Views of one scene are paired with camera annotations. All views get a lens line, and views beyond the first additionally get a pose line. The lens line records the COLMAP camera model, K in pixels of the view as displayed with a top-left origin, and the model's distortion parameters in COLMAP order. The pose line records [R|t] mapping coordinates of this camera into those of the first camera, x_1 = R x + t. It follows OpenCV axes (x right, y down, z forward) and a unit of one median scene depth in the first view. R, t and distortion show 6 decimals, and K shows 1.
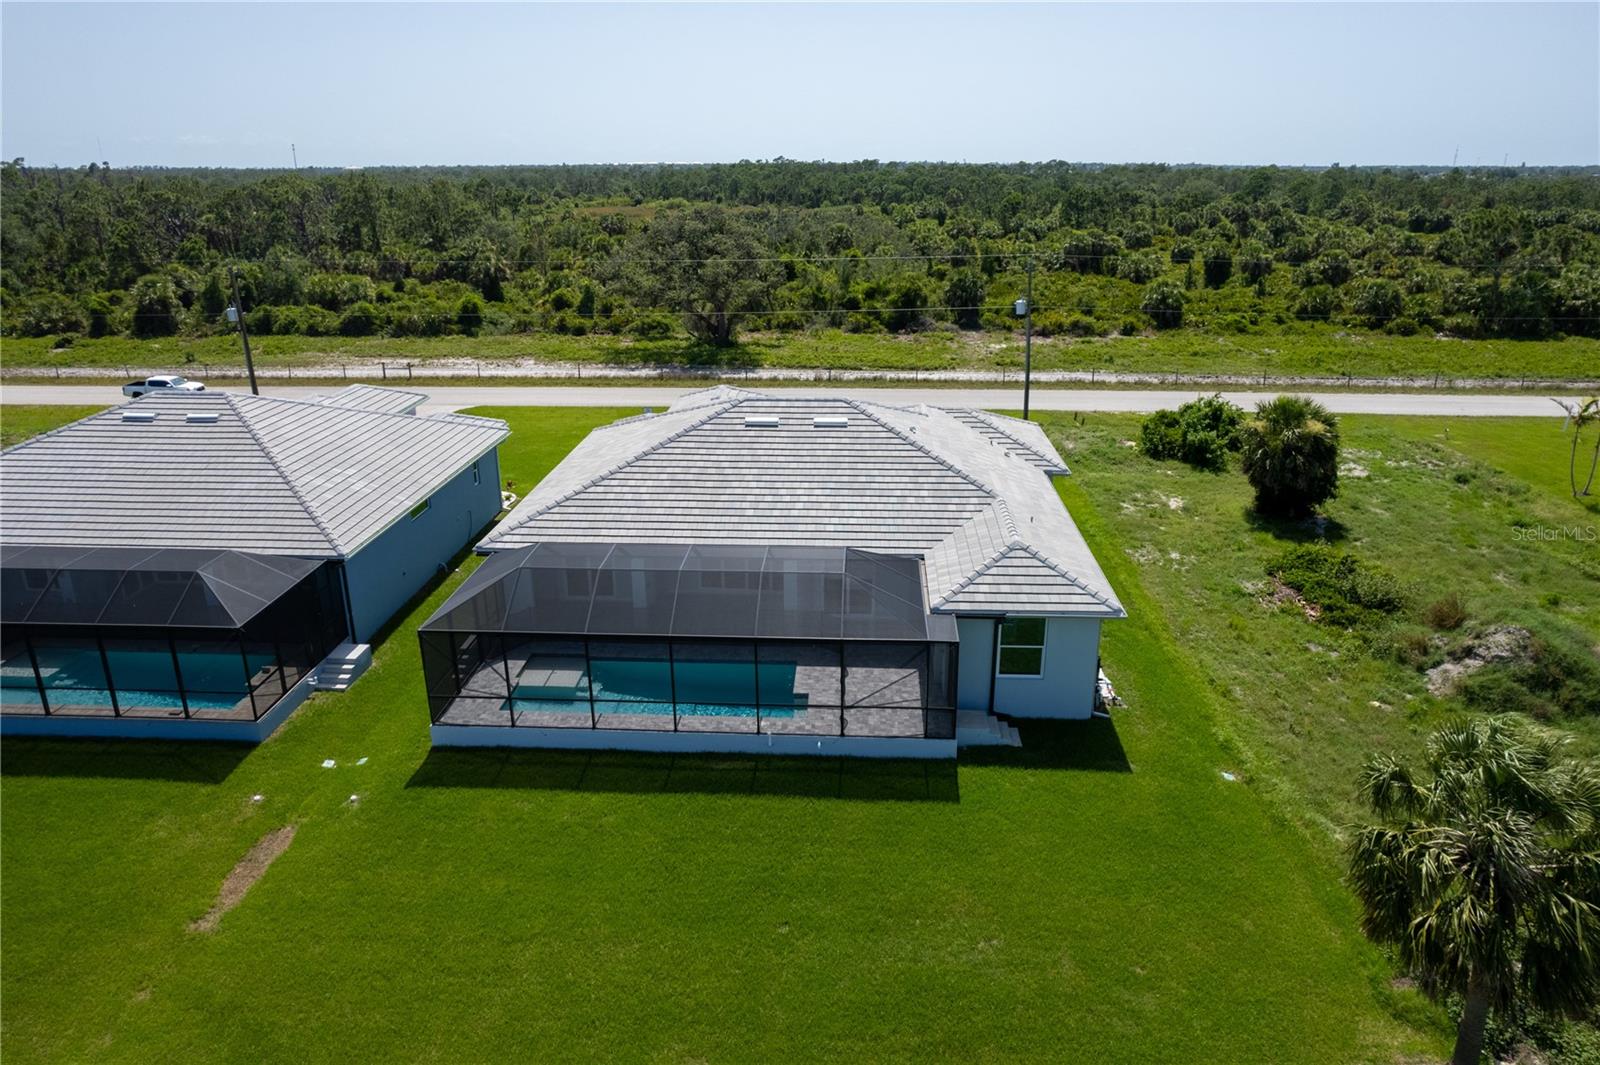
lens RADIAL K [[1070.6, 0, 800.0], [0, 1070.6, 532.5], [0, 0, 1]] dist [-0.071751, 0.064426]
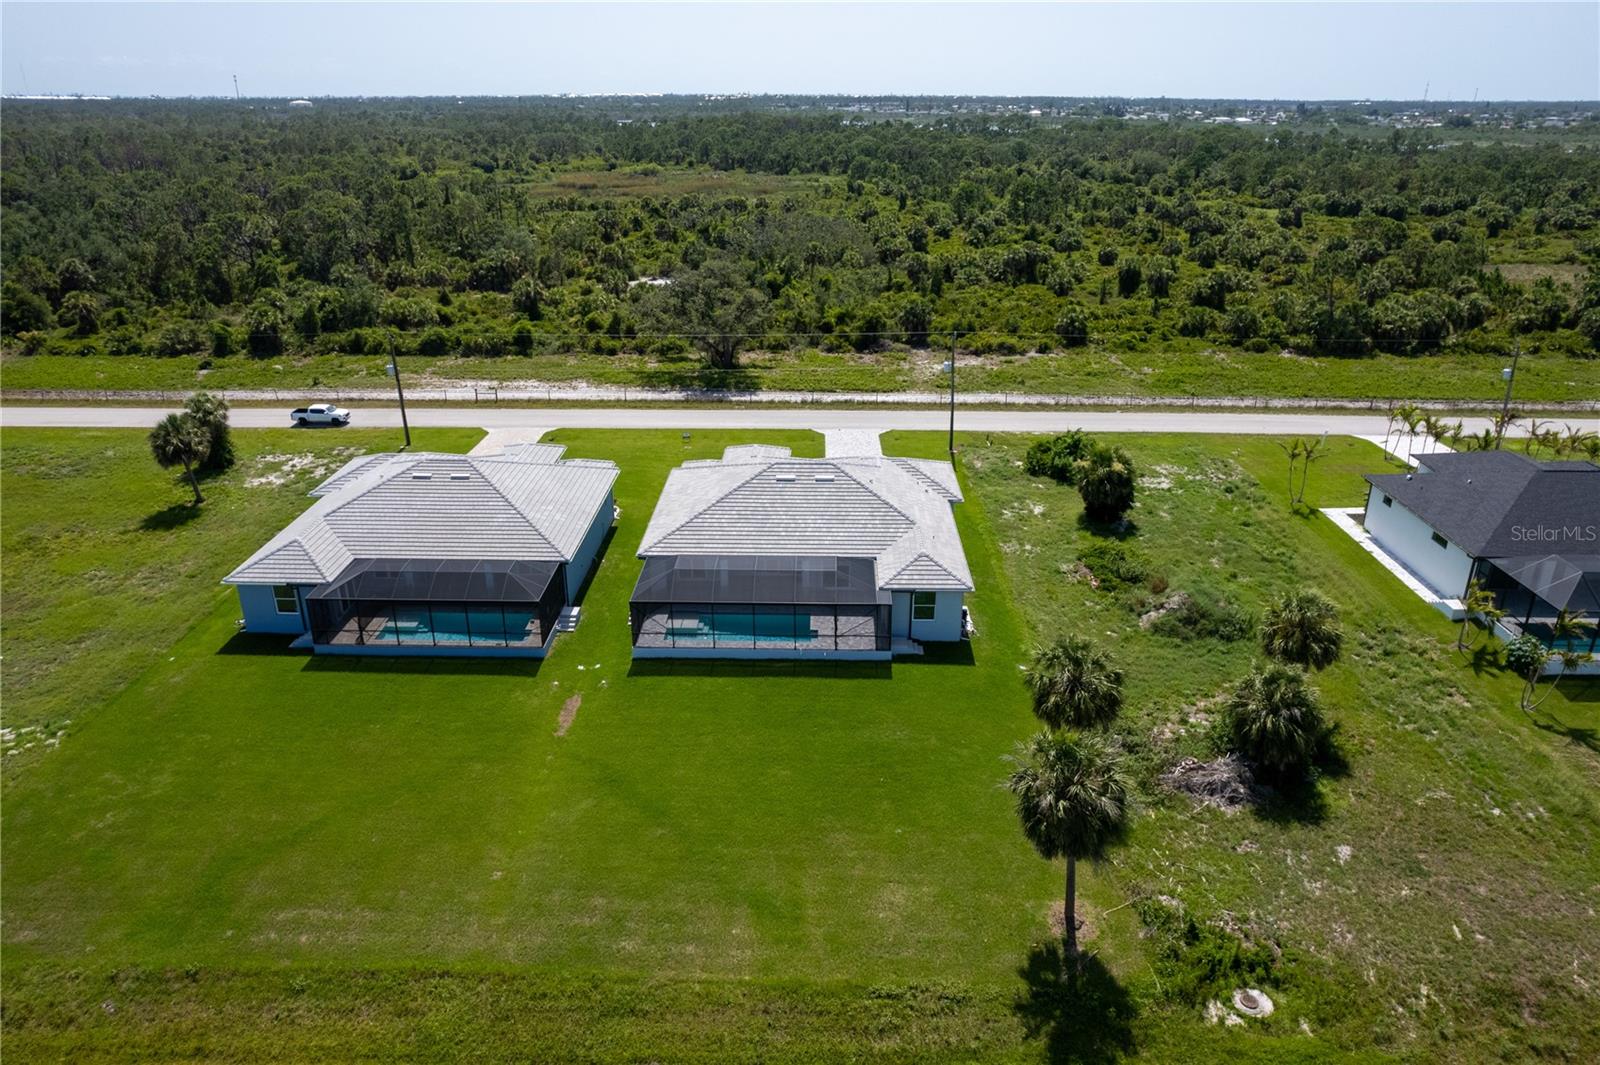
lens RADIAL K [[1070.6, 0, 800.0], [0, 1070.6, 532.5], [0, 0, 1]] dist [-0.071751, 0.064426]
pose [[0.999478, -0.007860, 0.031346, -0.032073], [0.006215, 0.998616, 0.052226, -0.049612], [-0.031713, -0.052004, 0.998143, -0.360564]]
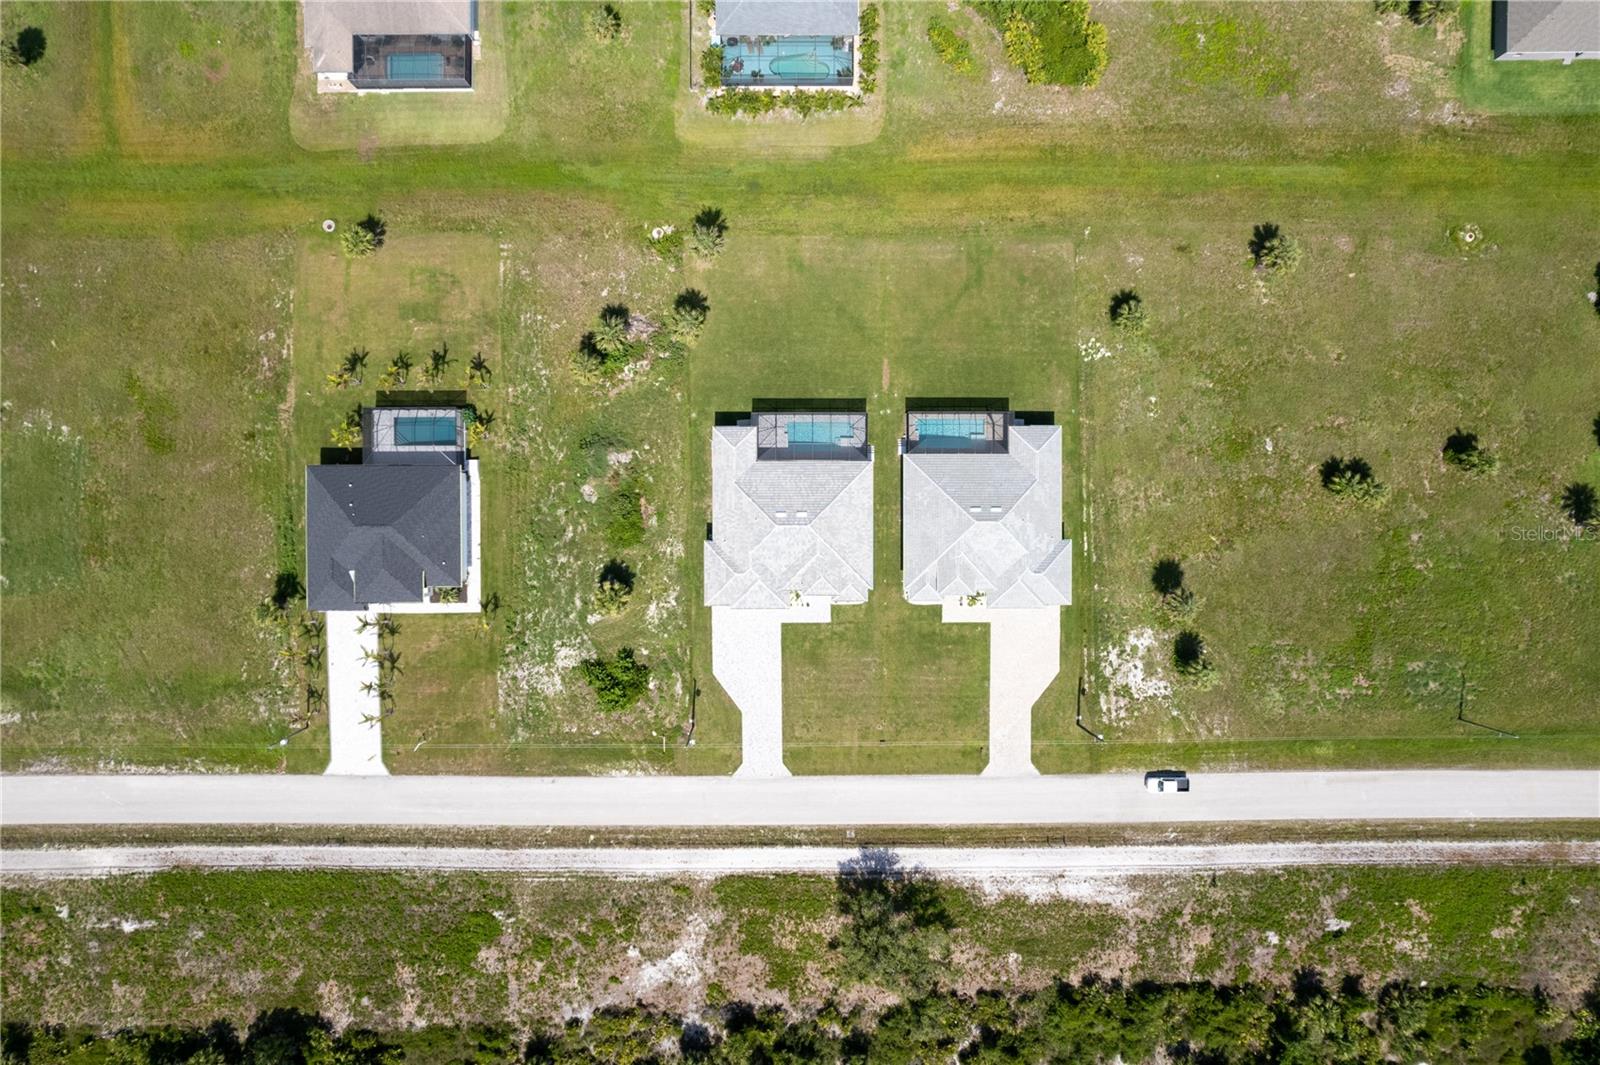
lens RADIAL K [[1070.6, 0, 800.0], [0, 1070.6, 532.5], [0, 0, 1]] dist [-0.071751, 0.064426]
pose [[-0.998656, 0.051795, 0.001931, -0.014700], [-0.017617, -0.374235, 0.927166, -1.508426], [0.048745, 0.925886, 0.374645, -0.086095]]
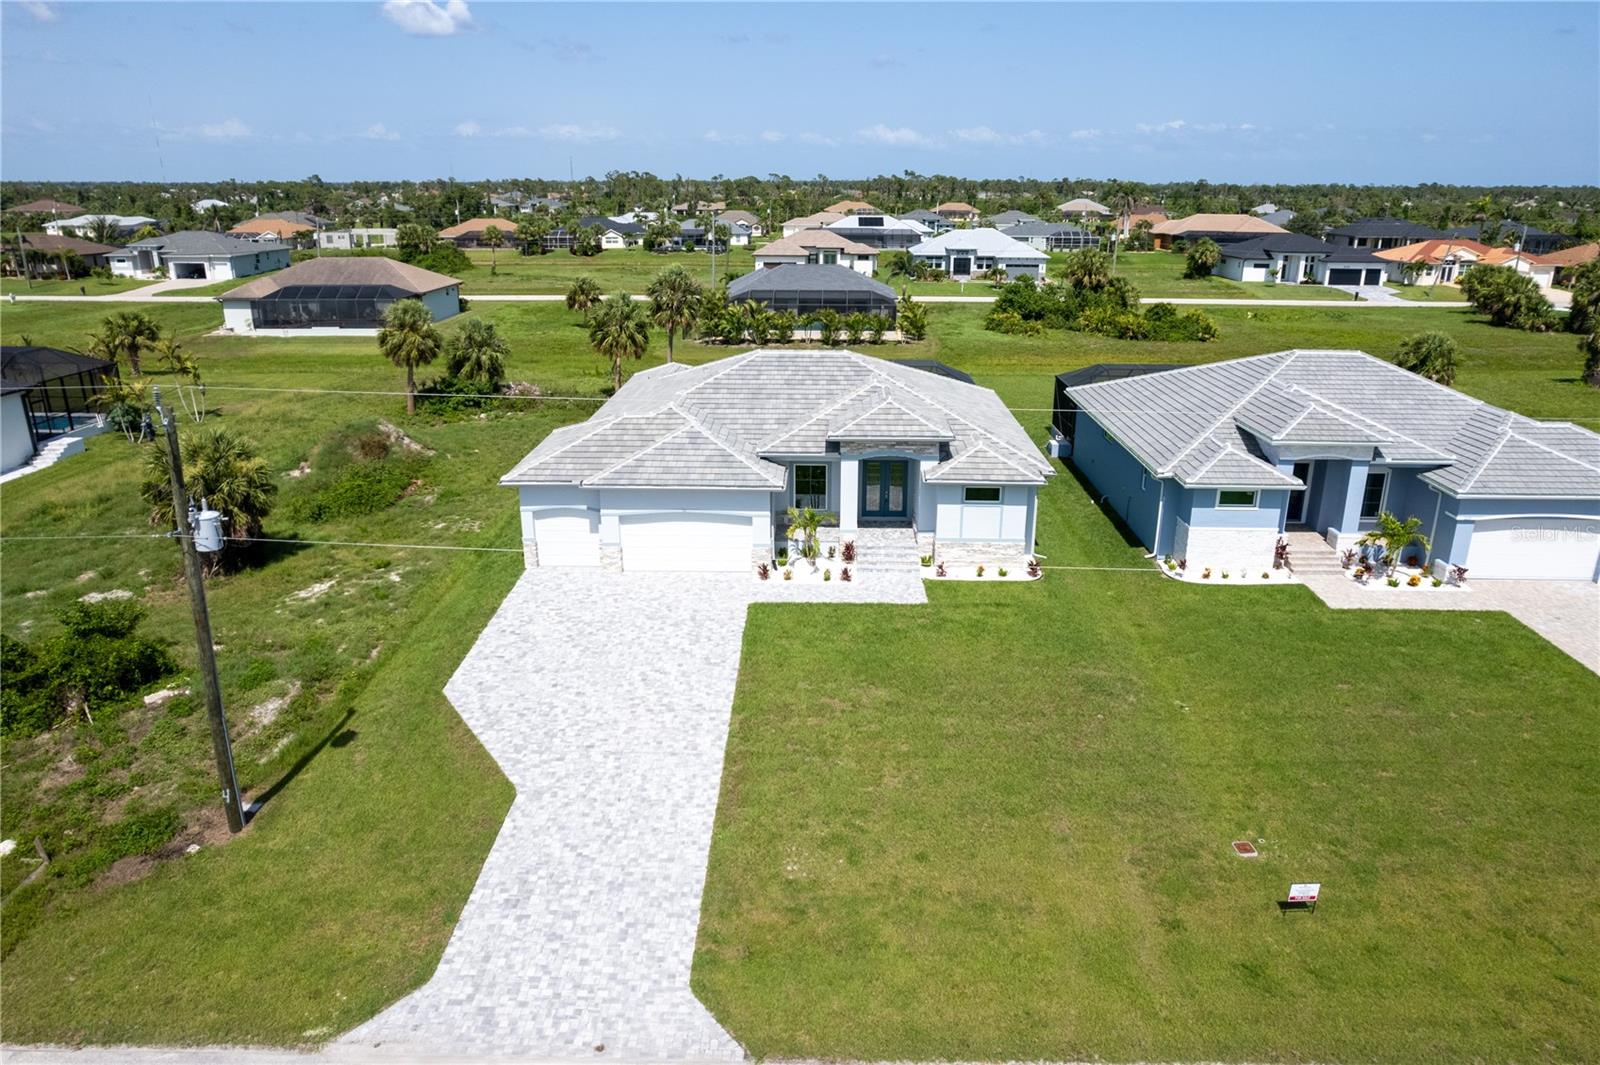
lens RADIAL K [[1070.6, 0, 800.0], [0, 1070.6, 532.5], [0, 0, 1]] dist [-0.071751, 0.064426]
pose [[-0.999724, 0.006392, -0.022603, 0.012998], [-0.008779, 0.790853, 0.611943, -0.334718], [0.021788, 0.611973, -0.790579, 1.001067]]
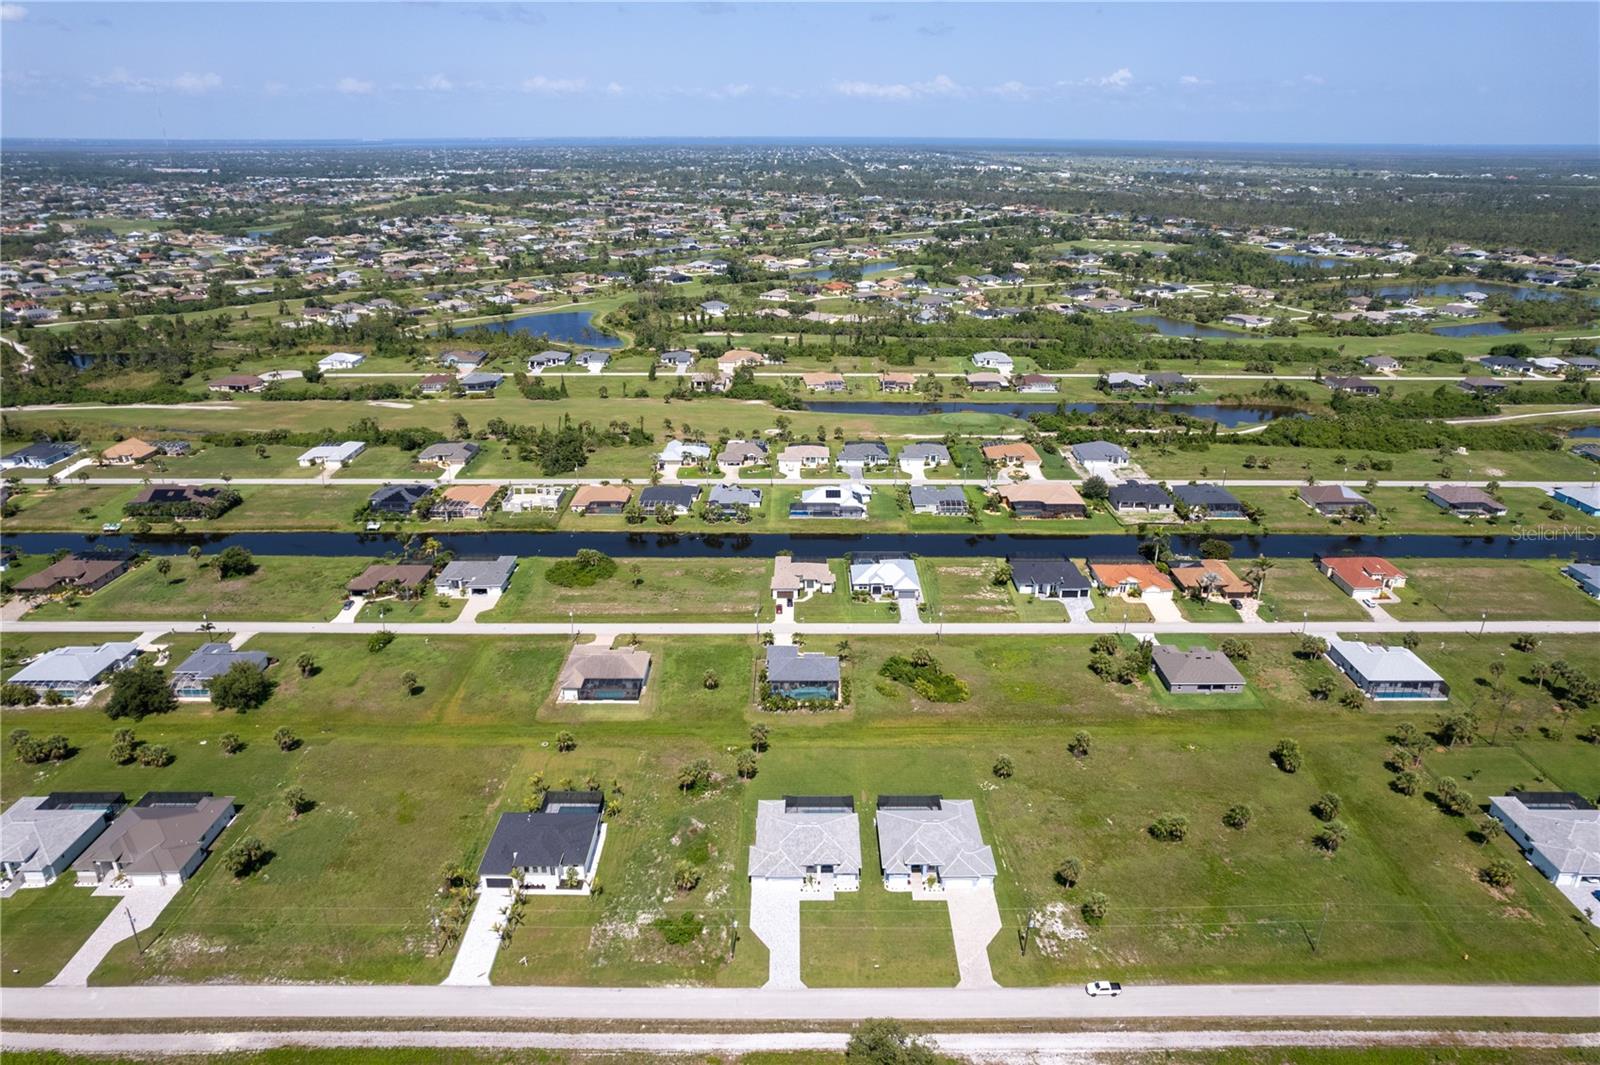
lens RADIAL K [[1070.6, 0, 800.0], [0, 1070.6, 532.5], [0, 0, 1]] dist [-0.071751, 0.064426]
pose [[-0.998748, 0.020980, -0.045406, 0.112647], [-0.014683, 0.744811, 0.667114, -2.190698], [0.047815, 0.666945, -0.743571, 1.855068]]
